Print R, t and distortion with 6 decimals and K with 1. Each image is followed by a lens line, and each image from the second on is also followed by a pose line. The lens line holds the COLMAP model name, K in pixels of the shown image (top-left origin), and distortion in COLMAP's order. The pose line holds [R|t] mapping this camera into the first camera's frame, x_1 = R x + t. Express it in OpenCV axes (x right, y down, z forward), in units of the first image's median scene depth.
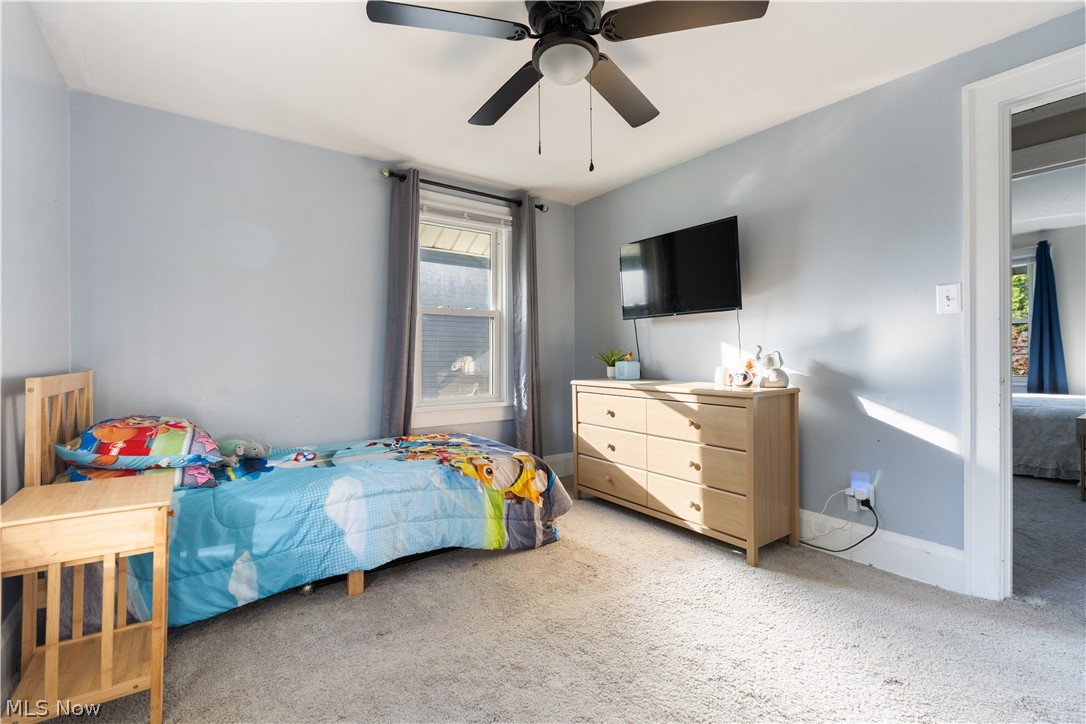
lens RADIAL K [[495.0, 0, 543.6], [0, 495.0, 352.6], [0, 0, 1]] dist [-0.002235, -0.000116]
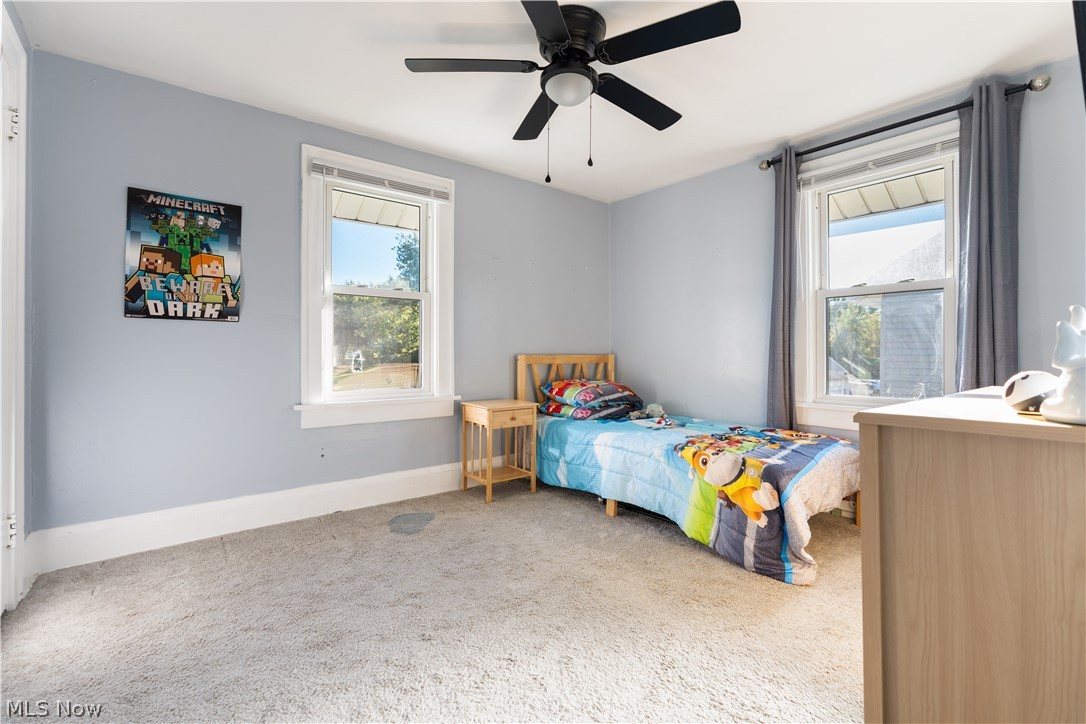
lens RADIAL K [[495.0, 0, 543.6], [0, 495.0, 352.6], [0, 0, 1]] dist [-0.002235, -0.000116]
pose [[0.039729, 0.003474, -0.999204, 0.904090], [0.000660, 0.999994, 0.003503, 0.022357], [0.999210, -0.000798, 0.039727, 0.684948]]
